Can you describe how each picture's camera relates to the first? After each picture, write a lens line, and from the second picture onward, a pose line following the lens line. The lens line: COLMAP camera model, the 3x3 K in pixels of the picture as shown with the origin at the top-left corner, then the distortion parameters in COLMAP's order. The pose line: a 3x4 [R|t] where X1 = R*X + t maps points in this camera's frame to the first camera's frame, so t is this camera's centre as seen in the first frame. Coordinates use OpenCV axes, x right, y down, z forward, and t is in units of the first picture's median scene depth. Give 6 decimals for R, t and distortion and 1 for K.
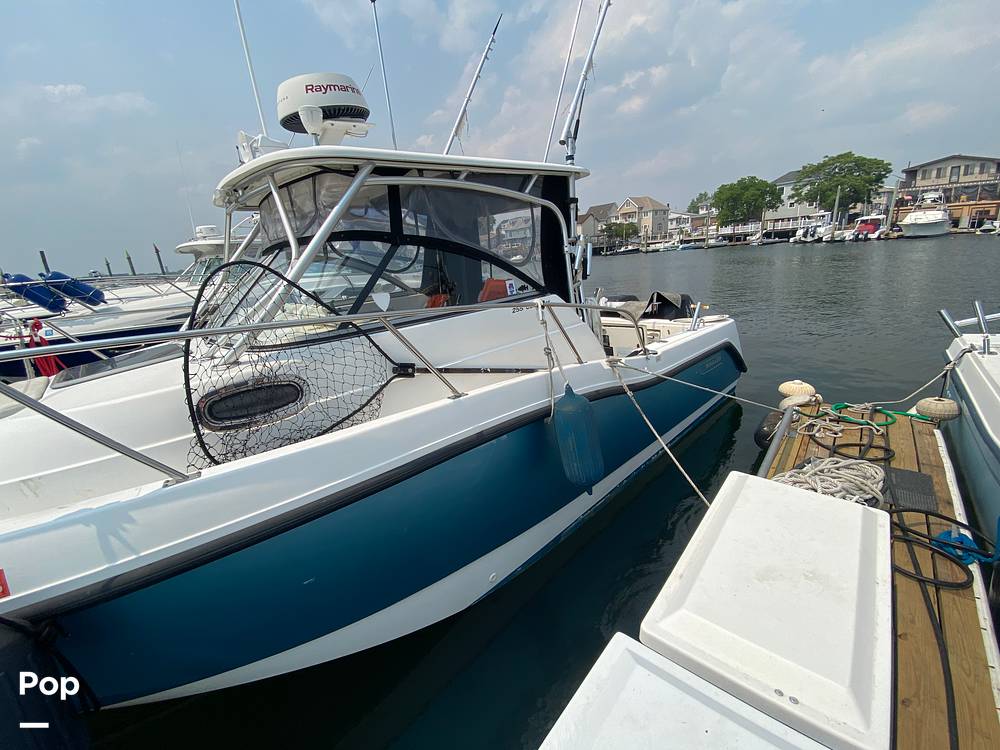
lens RADIAL K [[408.3, 0, 500.9], [0, 408.3, 390.6], [0, 0, 1]] dist [0.000452, -0.011020]
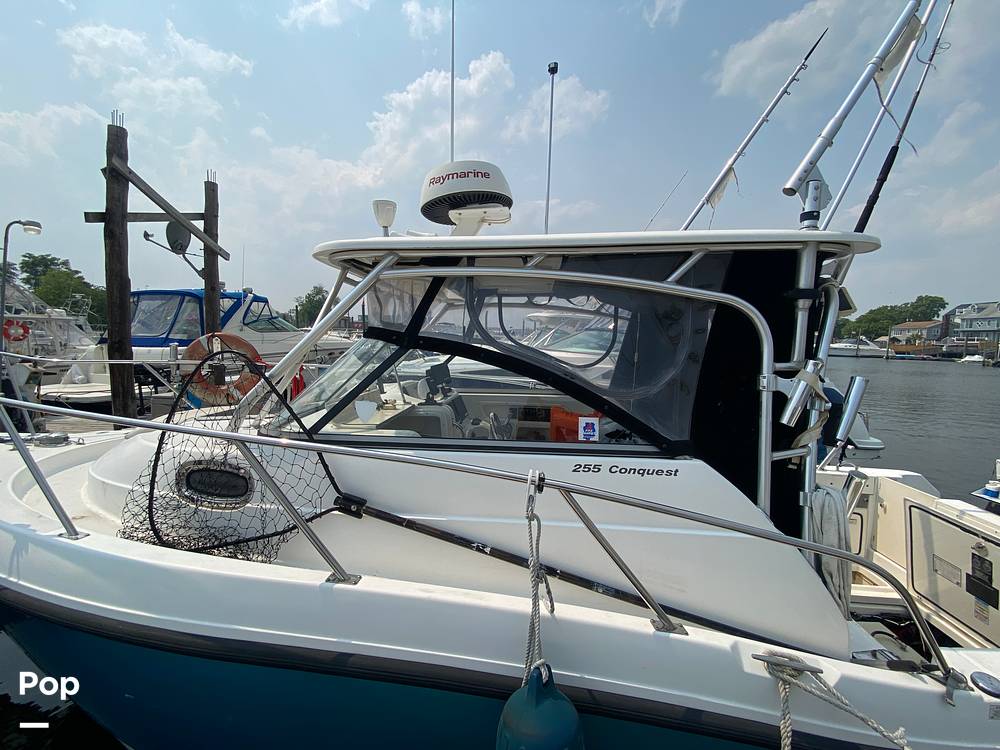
lens RADIAL K [[408.3, 0, 500.9], [0, 408.3, 390.6], [0, 0, 1]] dist [0.000452, -0.011020]
pose [[0.655465, 0.192592, -0.730257, 0.357532], [-0.310447, 0.950177, -0.028060, -0.244315], [0.688469, 0.245098, 0.682596, 0.470102]]
